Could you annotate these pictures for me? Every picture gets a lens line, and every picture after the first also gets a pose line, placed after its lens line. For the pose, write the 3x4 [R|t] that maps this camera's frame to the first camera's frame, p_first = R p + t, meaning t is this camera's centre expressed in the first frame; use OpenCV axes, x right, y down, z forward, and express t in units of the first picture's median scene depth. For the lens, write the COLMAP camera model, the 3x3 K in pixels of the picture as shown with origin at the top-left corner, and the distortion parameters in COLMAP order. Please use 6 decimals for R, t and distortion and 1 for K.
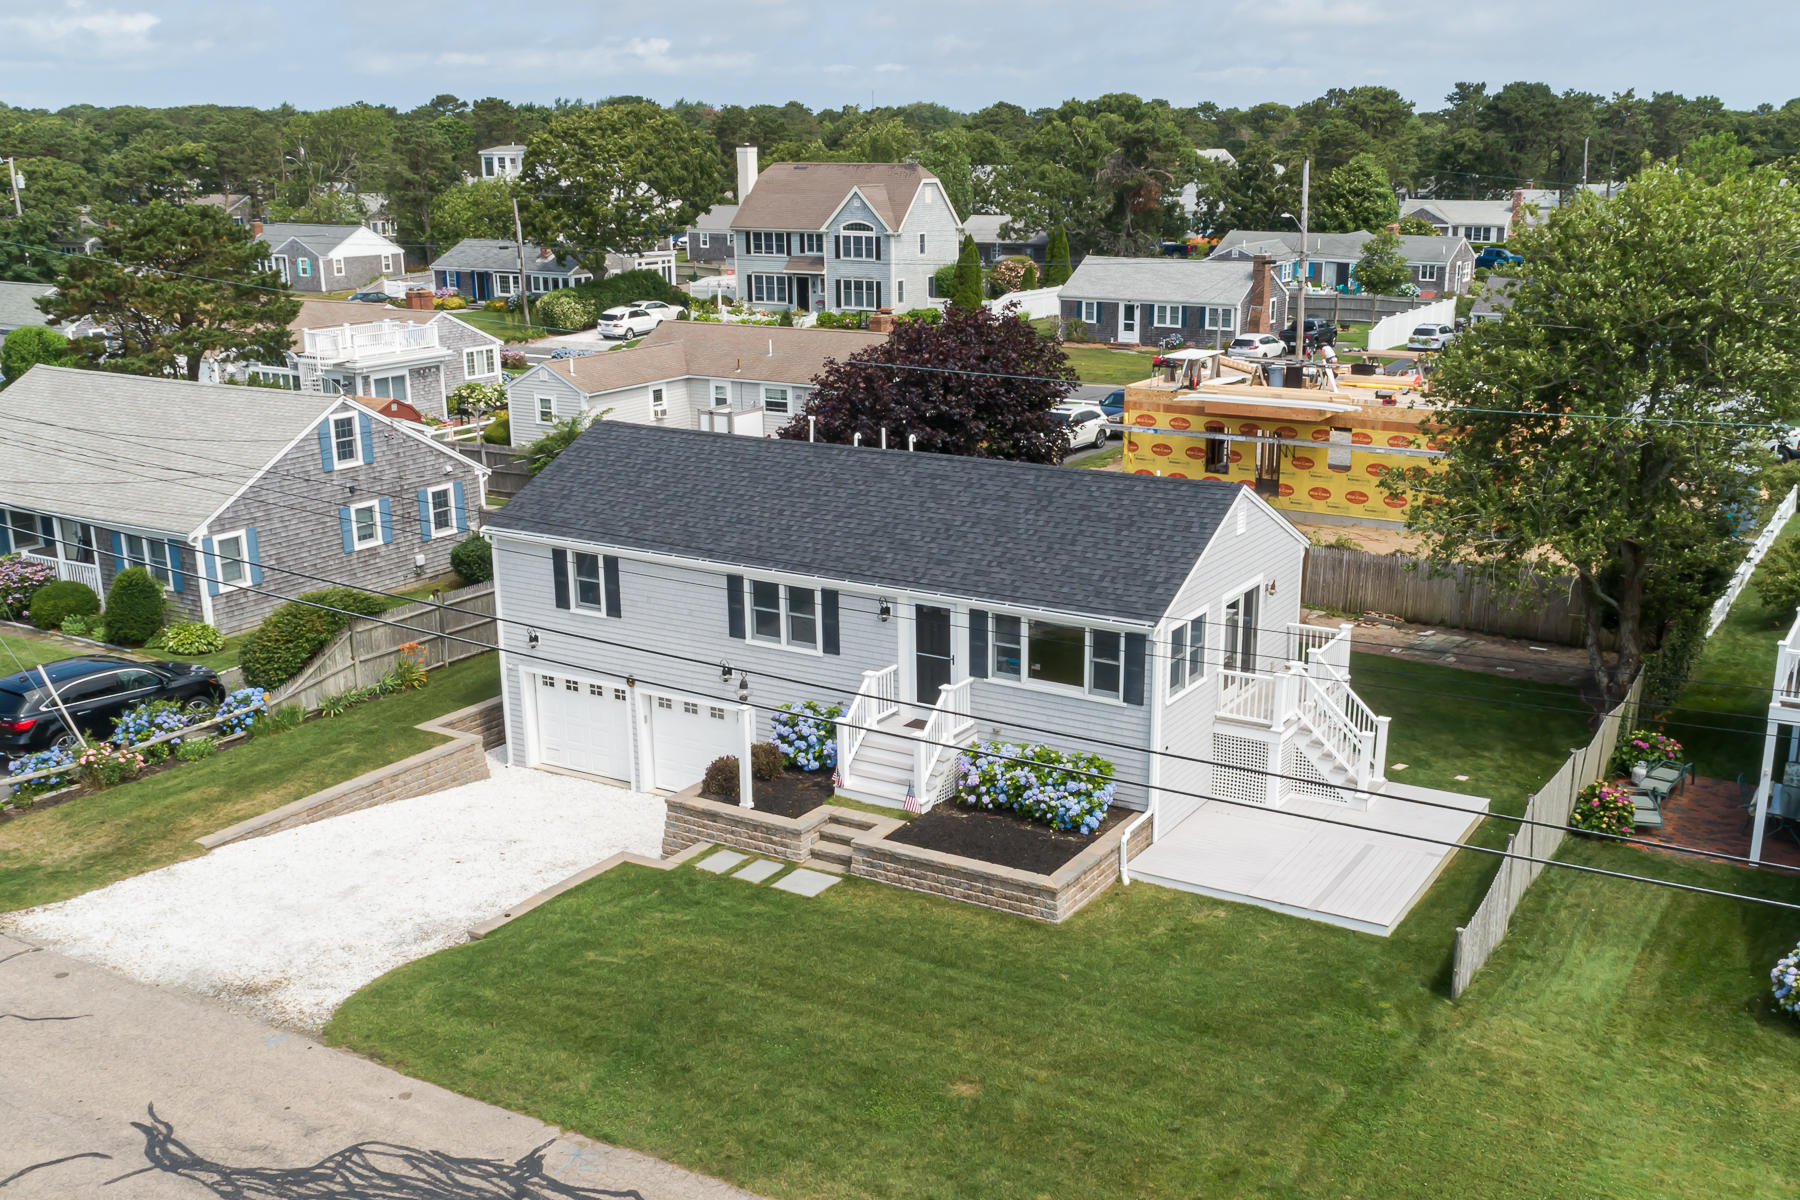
lens RADIAL K [[1802.7, 0, 940.6], [0, 1802.7, 666.8], [0, 0, 1]] dist [0.018959, 0.000290]
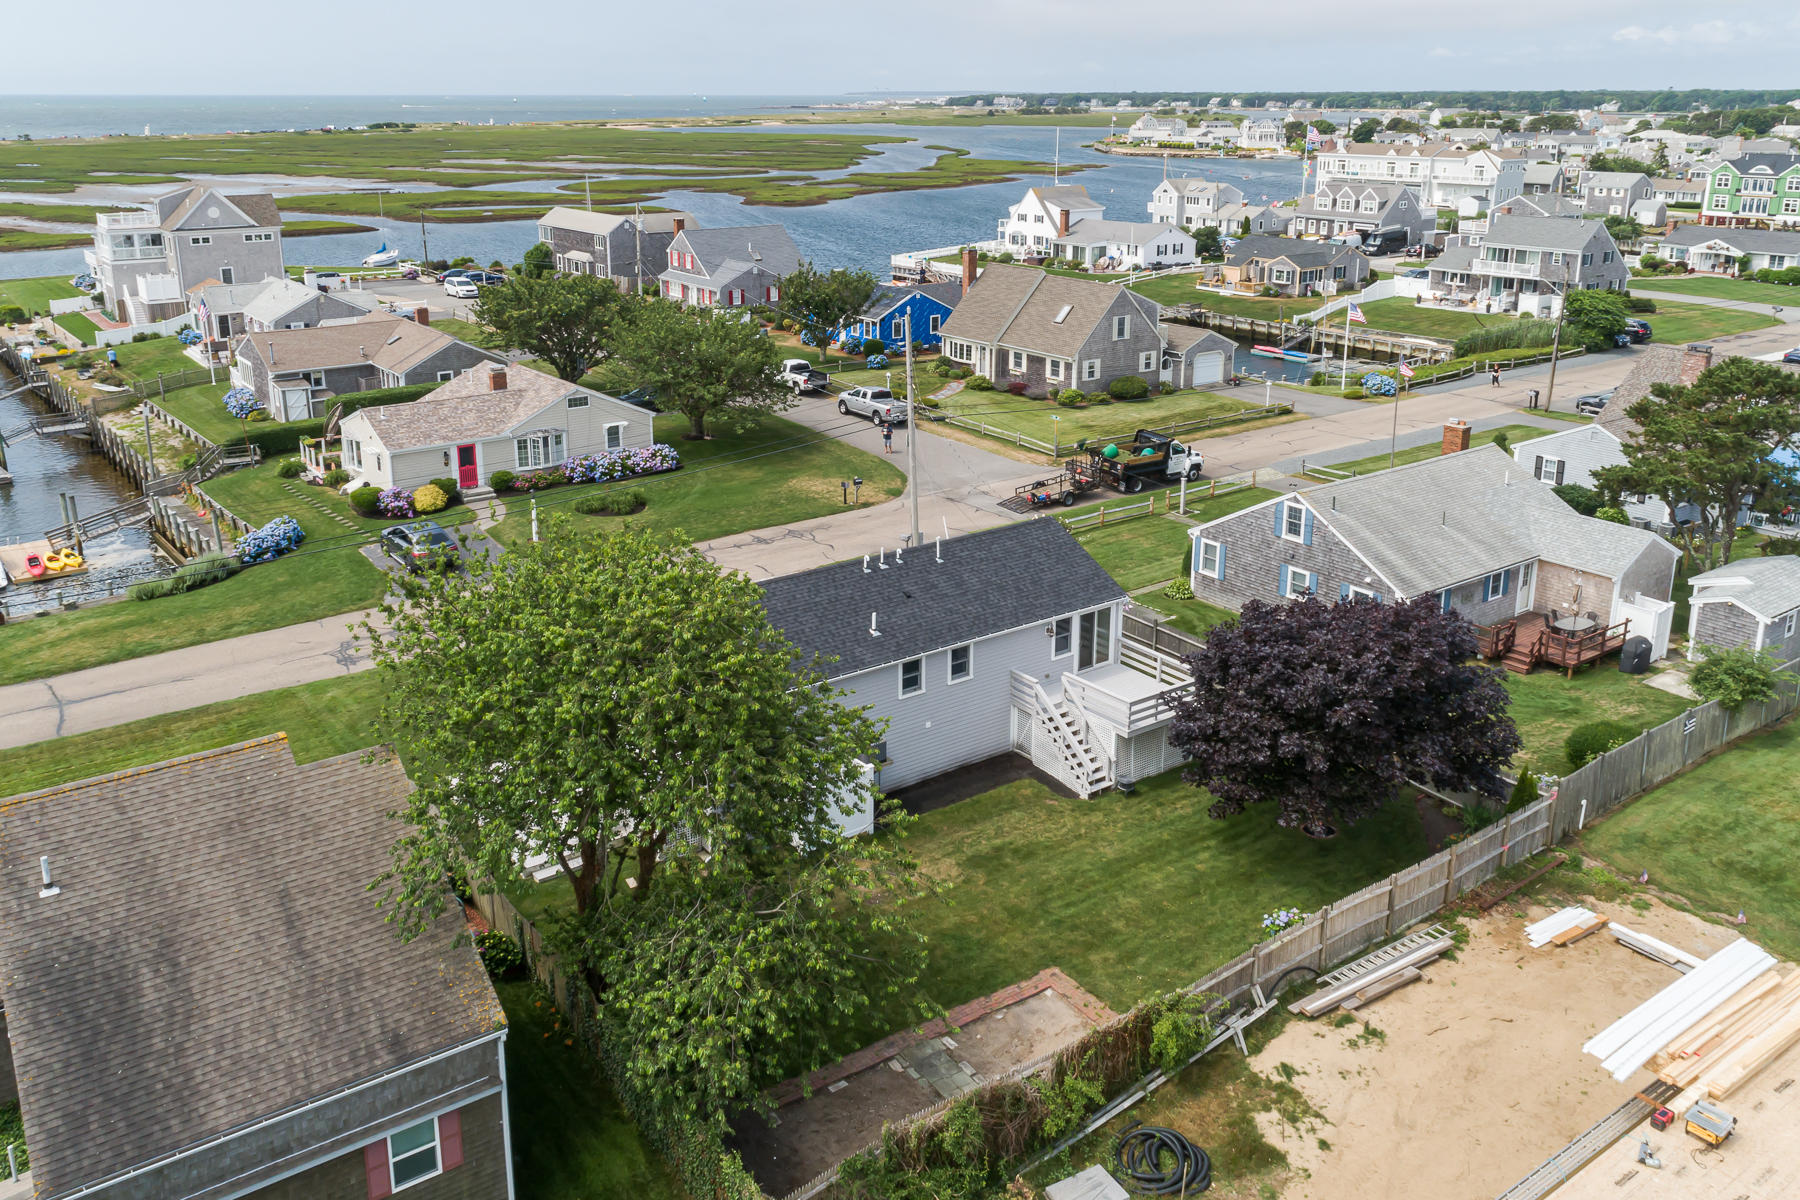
lens RADIAL K [[1453.3, 0, 893.3], [0, 1453.3, 433.5], [0, 0, 1]] dist [0.012059, 0.005819]
pose [[-0.394102, 0.214561, -0.893671, 0.648978], [-0.261298, 0.906083, 0.332771, -0.394645], [0.881140, 0.364660, -0.301025, 0.847101]]
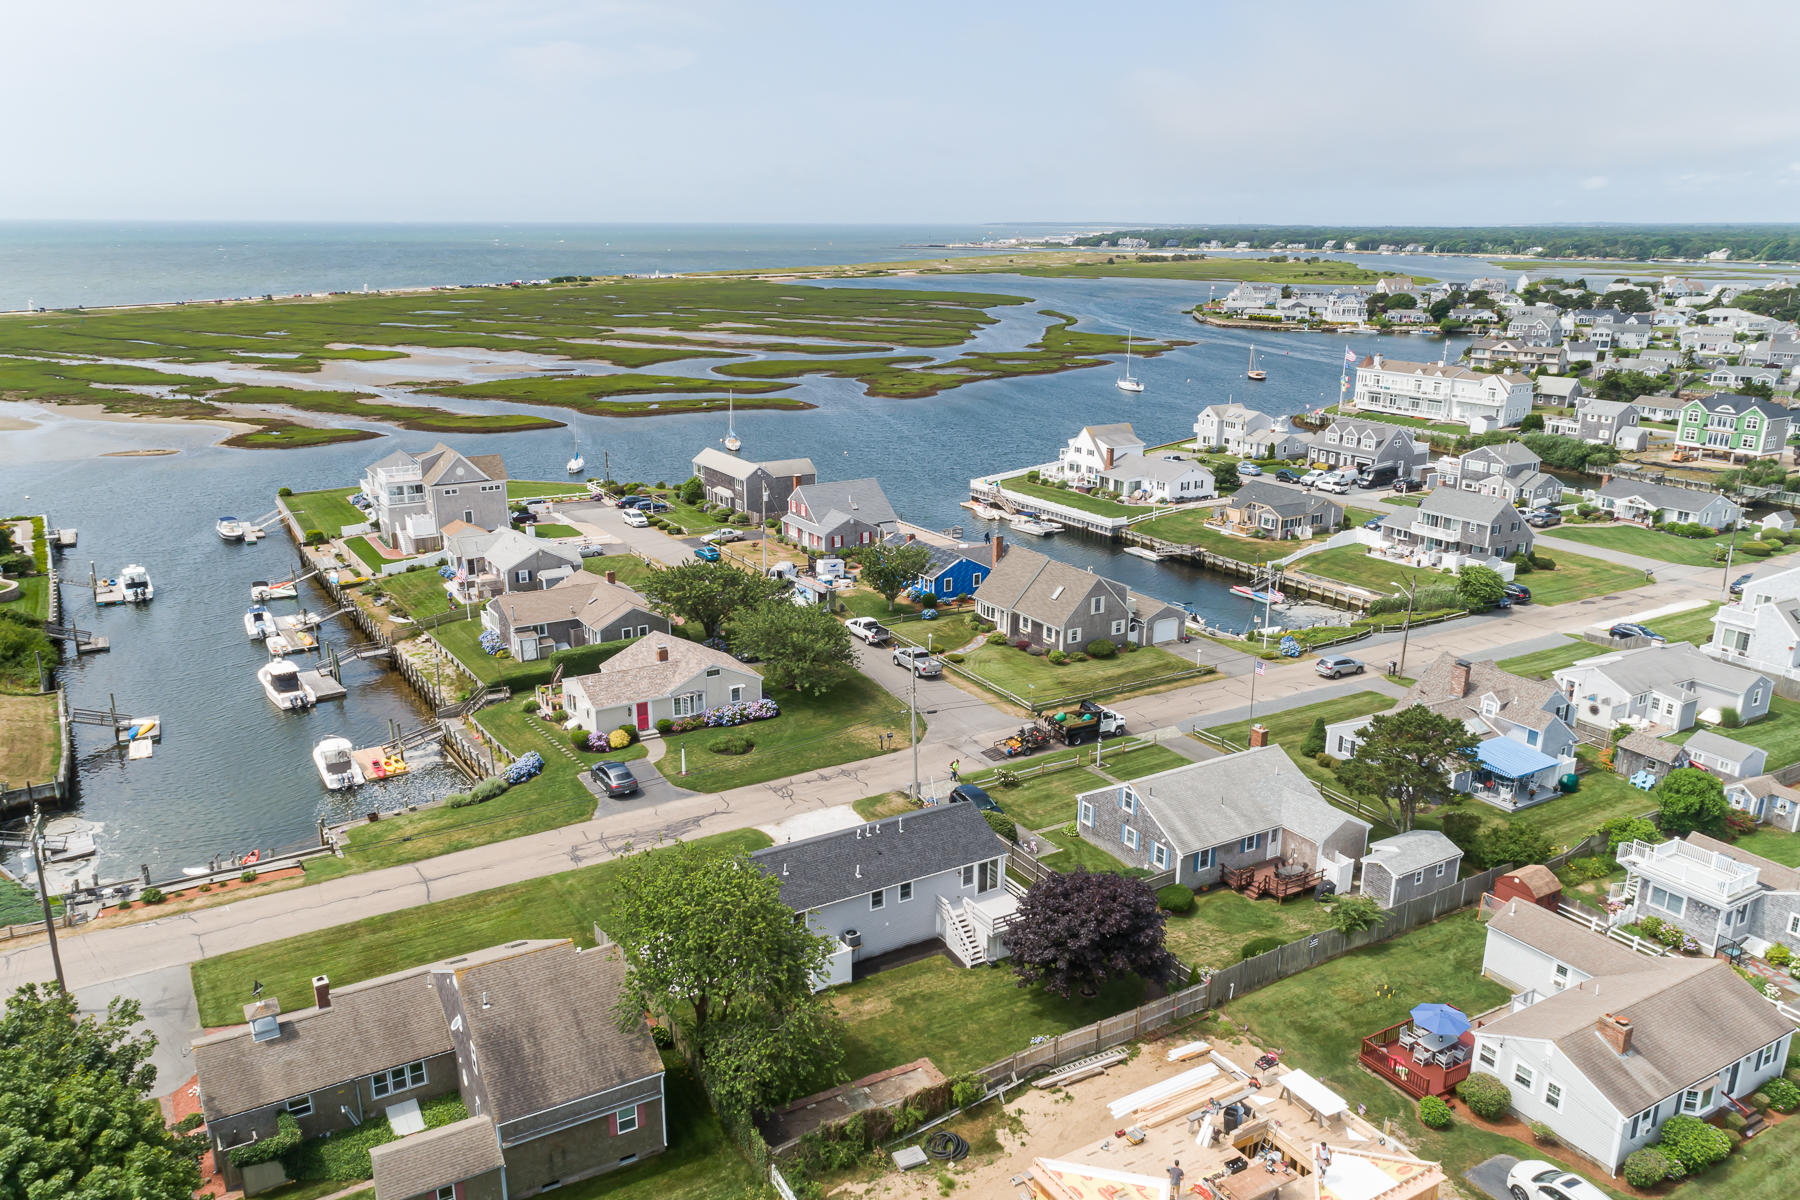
lens RADIAL K [[1350.5, 0, 900.0], [0, 1350.5, 600.0], [0, 0, 1]] dist [0.015598, 0.002440]
pose [[-0.476514, 0.239865, -0.845813, 1.015529], [-0.252761, 0.884067, 0.393113, -0.795544], [0.842049, 0.401112, -0.360641, 1.042452]]
